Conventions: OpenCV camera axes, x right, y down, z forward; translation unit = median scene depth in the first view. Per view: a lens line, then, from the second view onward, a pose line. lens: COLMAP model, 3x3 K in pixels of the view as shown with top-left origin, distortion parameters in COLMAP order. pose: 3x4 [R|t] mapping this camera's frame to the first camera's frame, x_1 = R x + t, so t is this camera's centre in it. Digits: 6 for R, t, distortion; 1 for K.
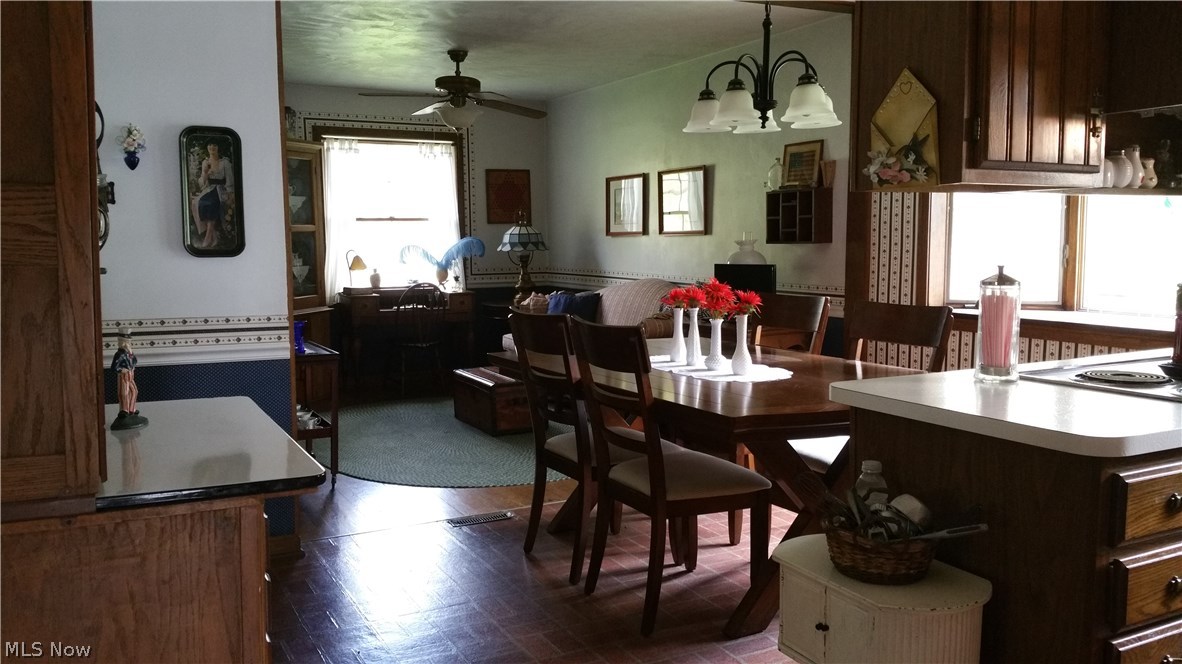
lens RADIAL K [[947.1, 0, 555.5], [0, 947.1, 326.7], [0, 0, 1]] dist [-0.041896, -0.008782]
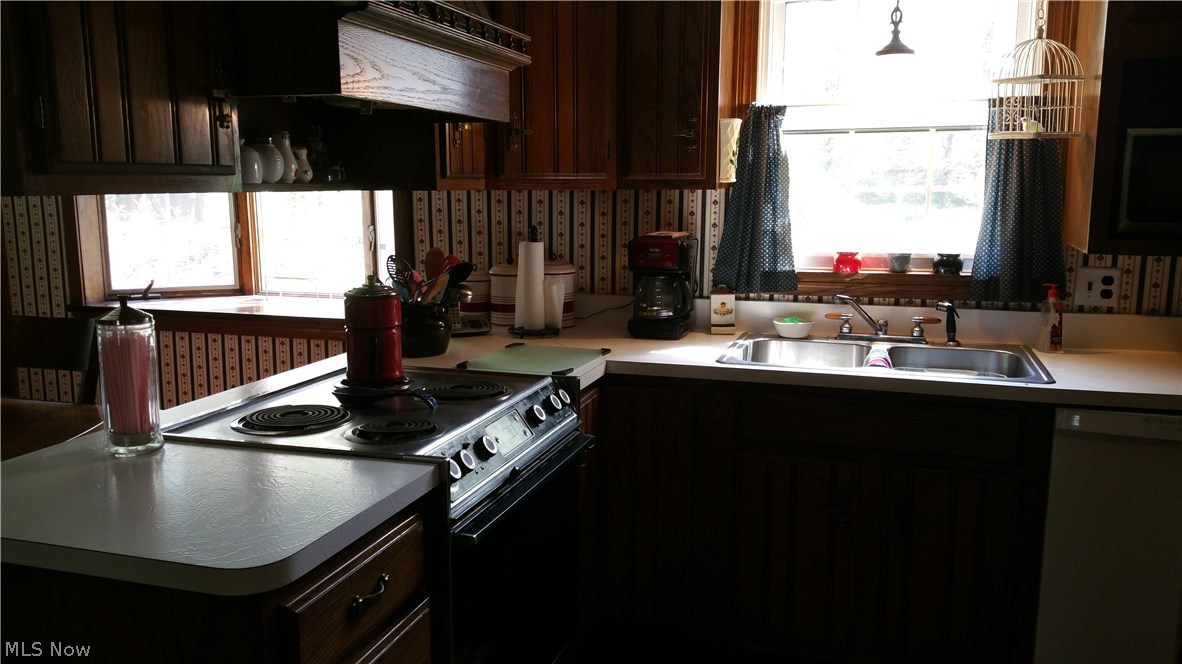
lens RADIAL K [[947.1, 0, 588.9], [0, 947.1, 334.8], [0, 0, 1]] dist [-0.041896, -0.008782]
pose [[0.677225, -0.109418, 0.727595, 0.186284], [0.059675, 0.993791, 0.093906, -0.080545], [-0.733352, -0.020176, 0.679549, 0.239634]]
